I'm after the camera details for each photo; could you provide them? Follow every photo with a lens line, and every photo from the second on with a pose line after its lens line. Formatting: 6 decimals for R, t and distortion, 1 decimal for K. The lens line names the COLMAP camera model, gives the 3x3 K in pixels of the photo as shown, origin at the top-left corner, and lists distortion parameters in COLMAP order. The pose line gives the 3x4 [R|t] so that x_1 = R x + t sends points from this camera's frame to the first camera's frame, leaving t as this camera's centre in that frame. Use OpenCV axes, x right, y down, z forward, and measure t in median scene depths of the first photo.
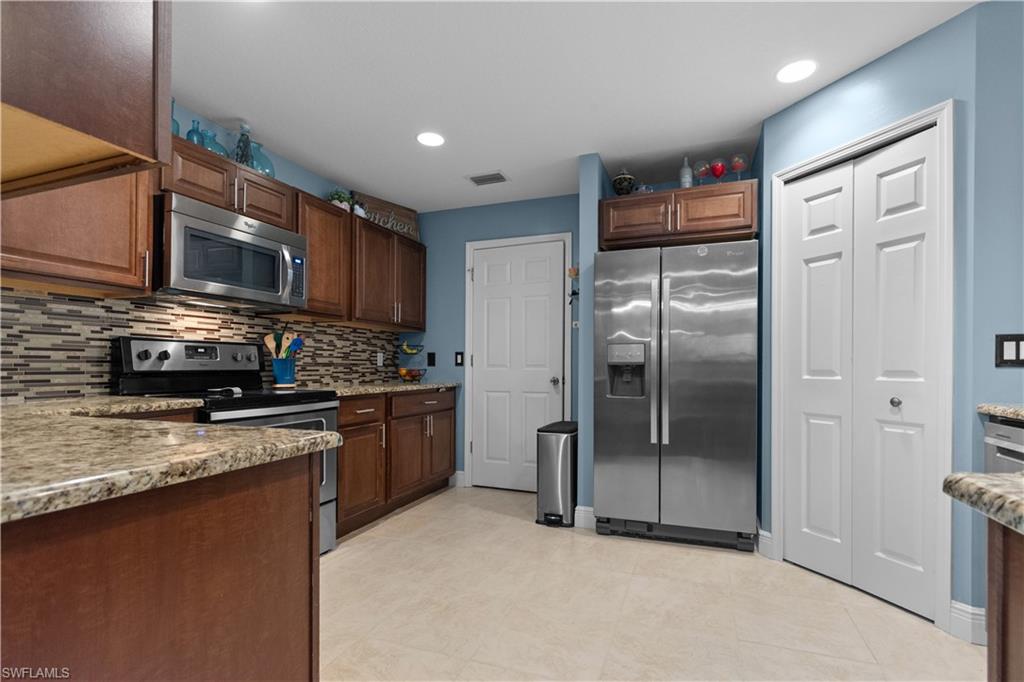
lens RADIAL K [[466.8, 0, 517.3], [0, 466.8, 360.2], [0, 0, 1]] dist [0.001546, -0.001558]
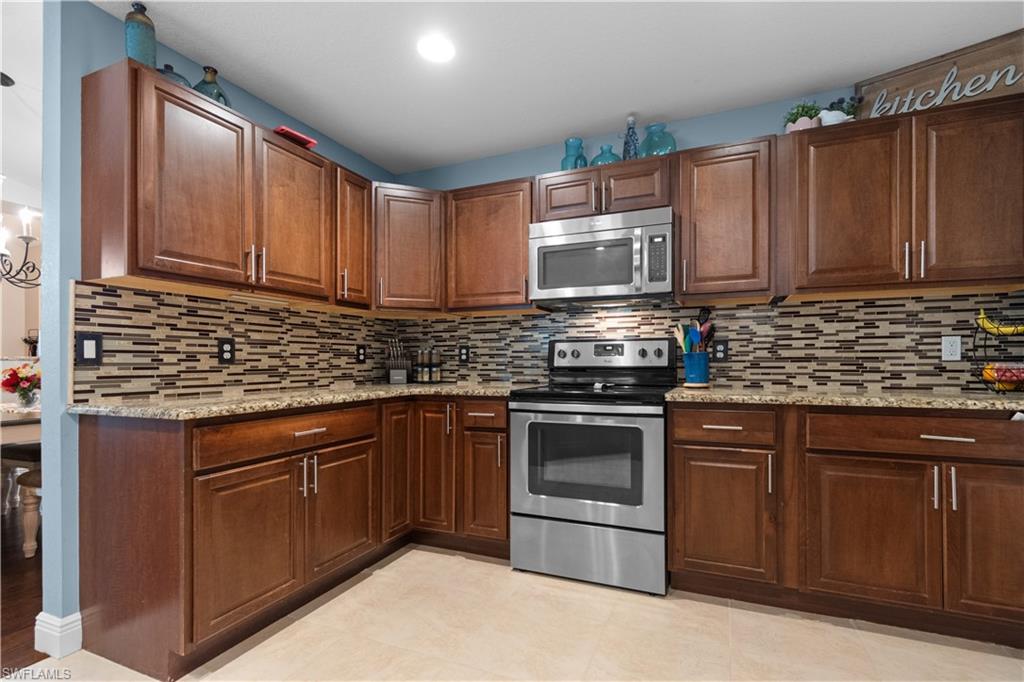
lens RADIAL K [[466.8, 0, 548.1], [0, 466.8, 354.1], [0, 0, 1]] dist [0.001546, -0.001558]
pose [[-0.016636, -0.019622, -0.999669, 0.334766], [0.016501, 0.999666, -0.019896, 0.010252], [0.999725, -0.016826, -0.016307, 0.702589]]
